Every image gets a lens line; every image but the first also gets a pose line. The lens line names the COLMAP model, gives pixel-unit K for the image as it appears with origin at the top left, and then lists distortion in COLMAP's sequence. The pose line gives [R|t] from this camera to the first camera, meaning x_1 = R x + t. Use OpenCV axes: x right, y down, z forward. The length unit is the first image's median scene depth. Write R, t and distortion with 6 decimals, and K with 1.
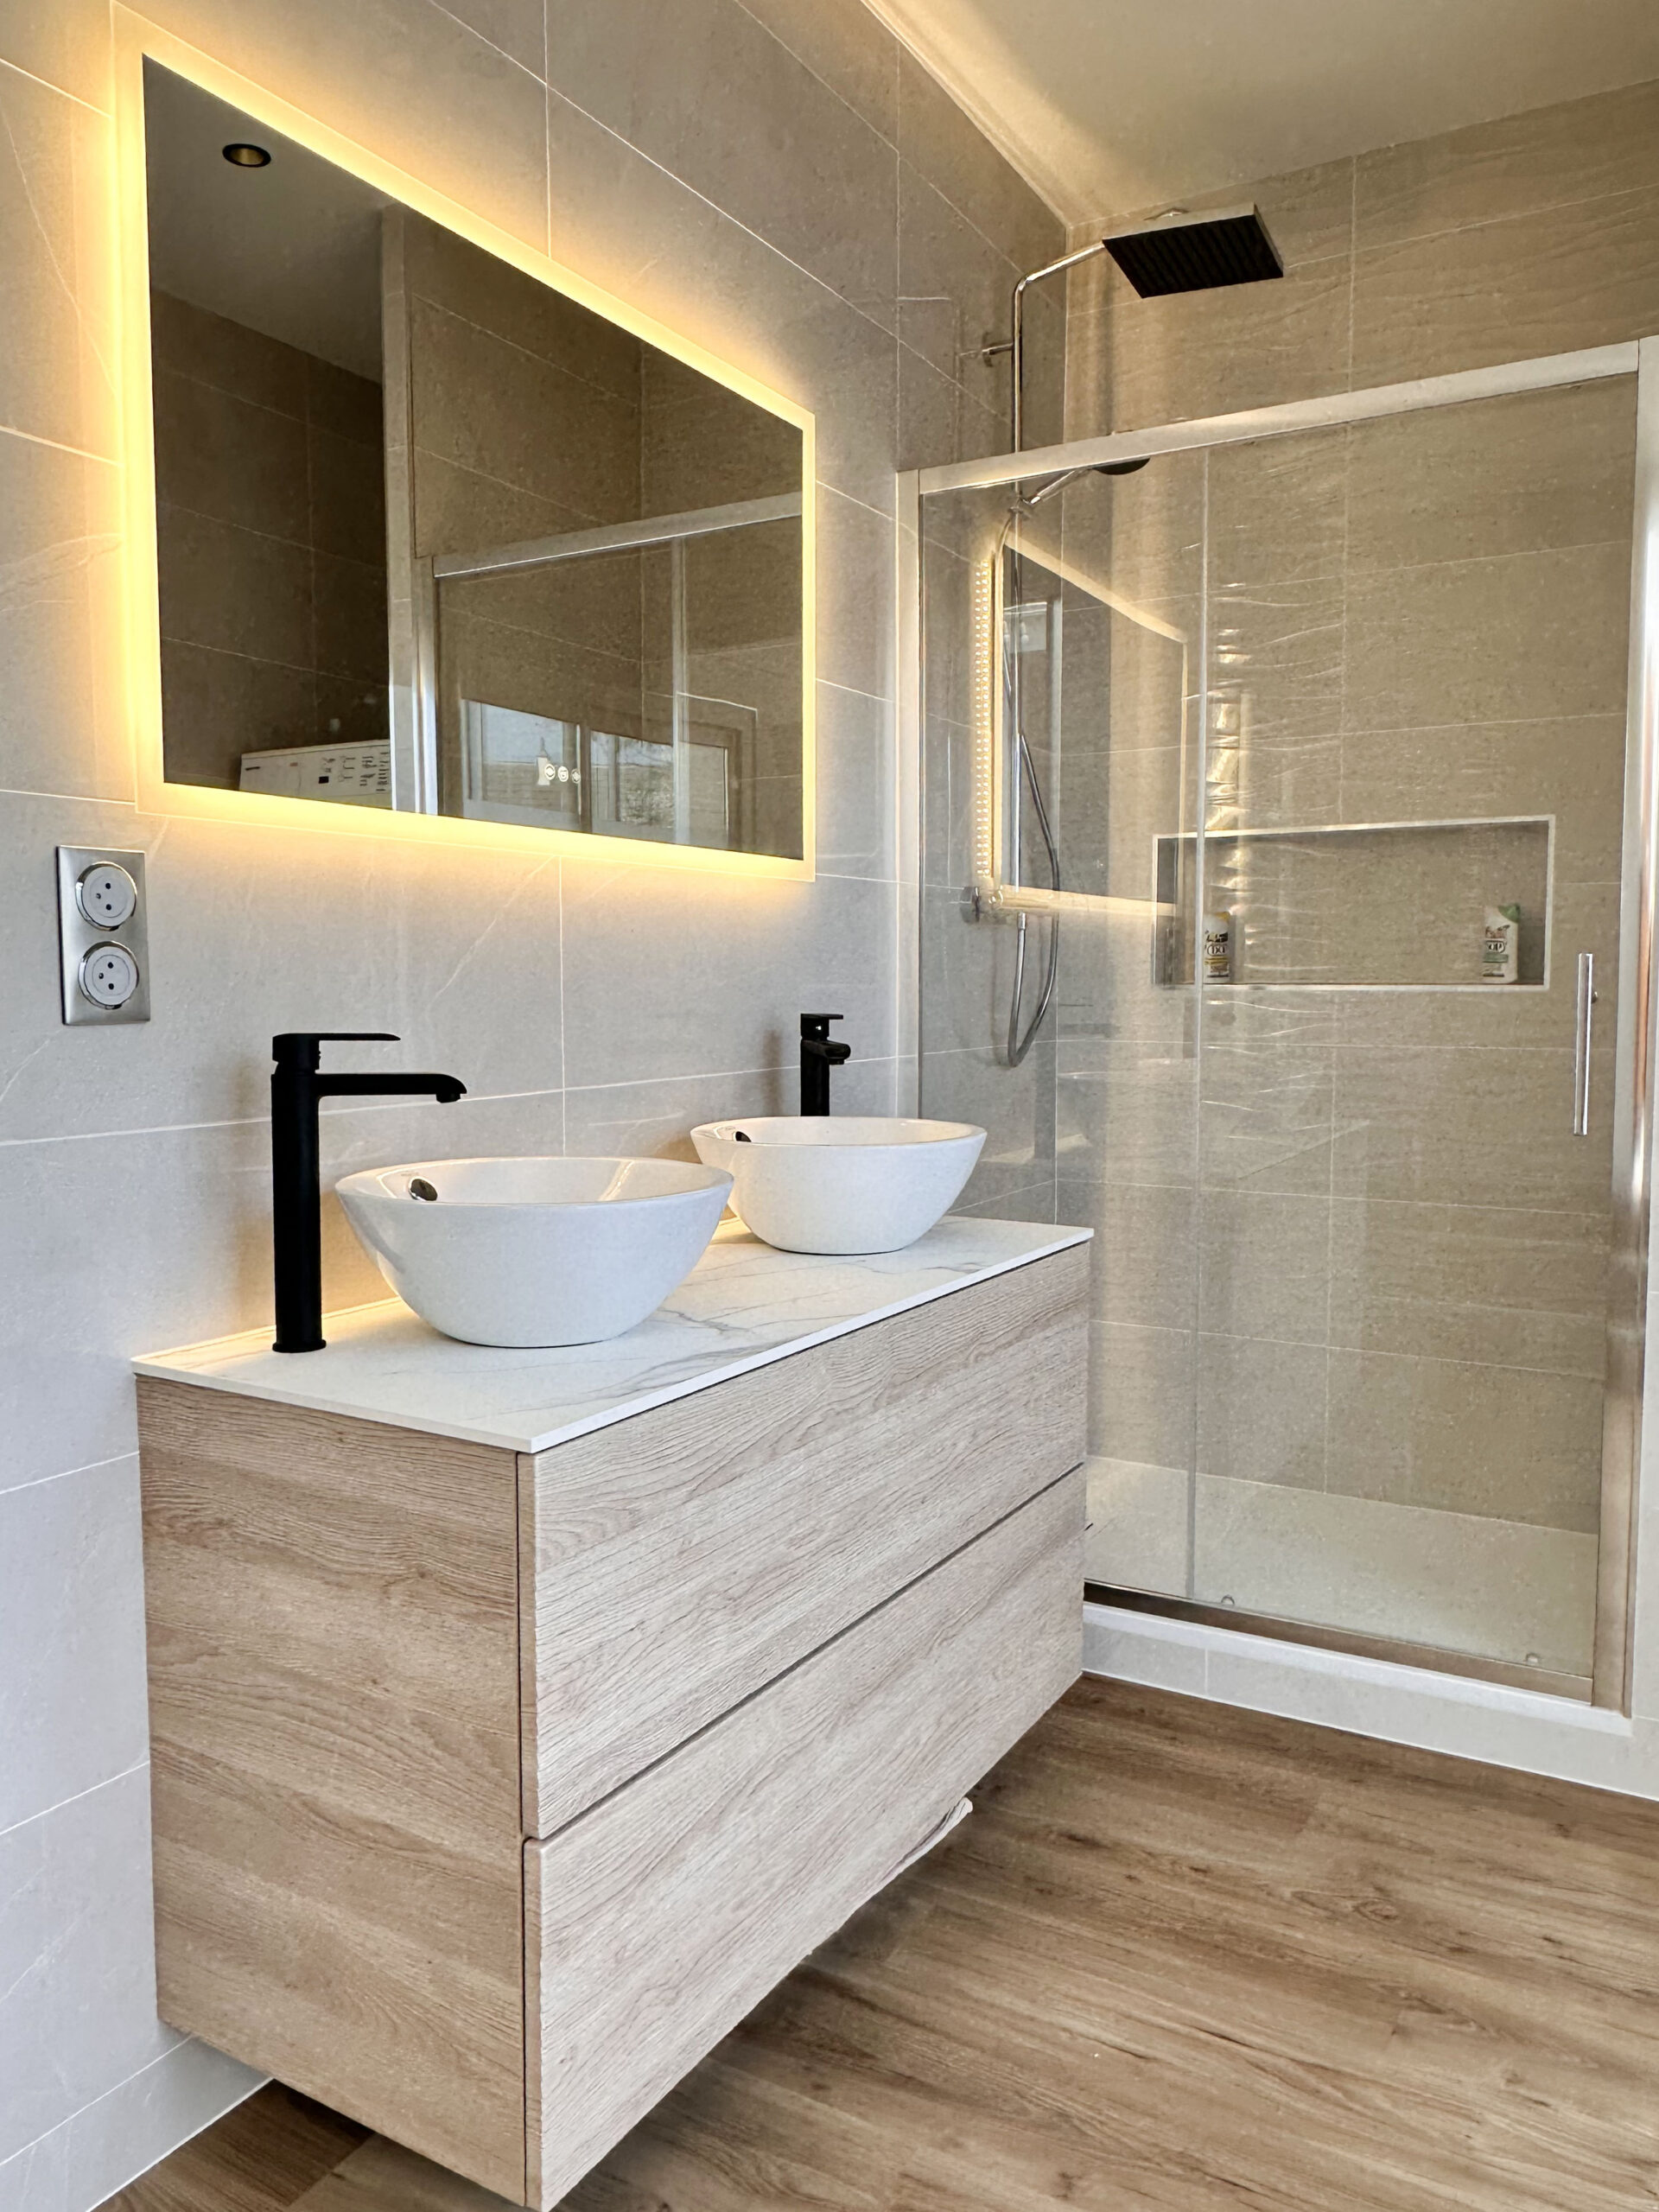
lens RADIAL K [[1581.7, 0, 829.4], [0, 1581.7, 1108.8], [0, 0, 1]] dist [0.064019, -0.061392]
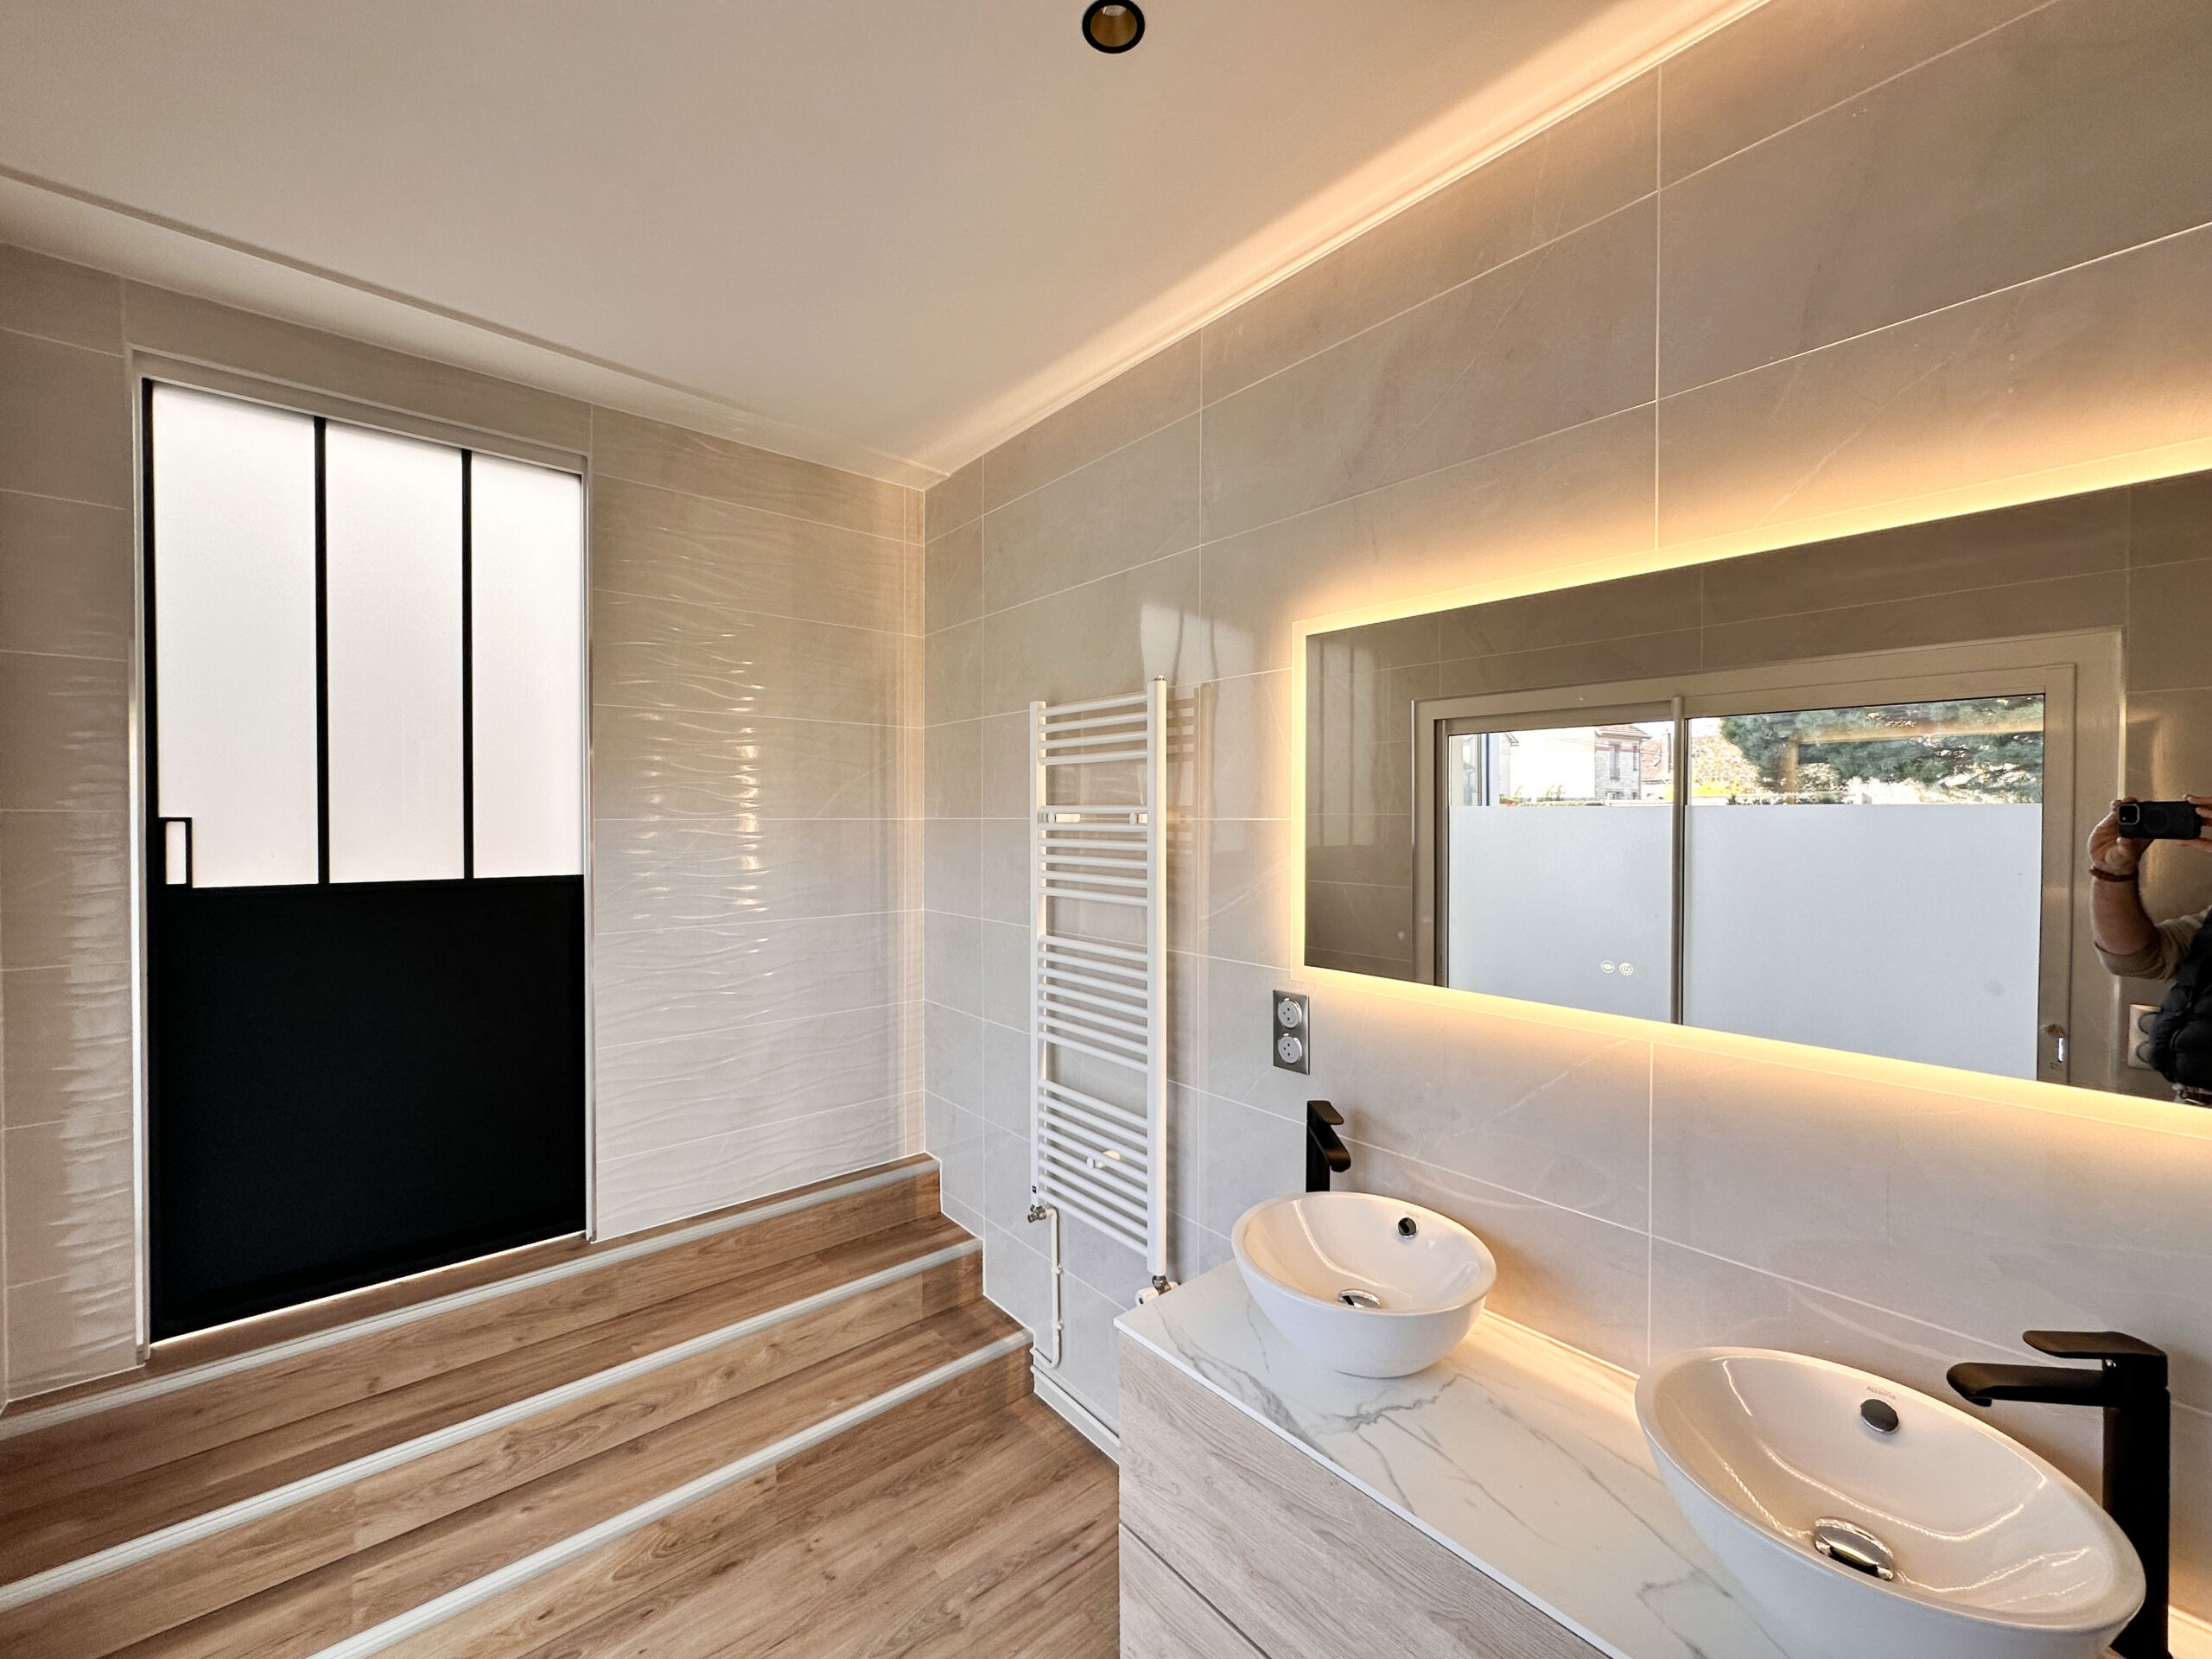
lens RADIAL K [[885.9, 0, 1109.1], [0, 885.9, 825.0], [0, 0, 1]] dist [0.002943, 0.000016]
pose [[-0.324166, 0.005996, -0.945981, 0.878183], [-0.073634, 0.996786, 0.031551, -0.456230], [0.943130, 0.079884, -0.322682, 1.262959]]
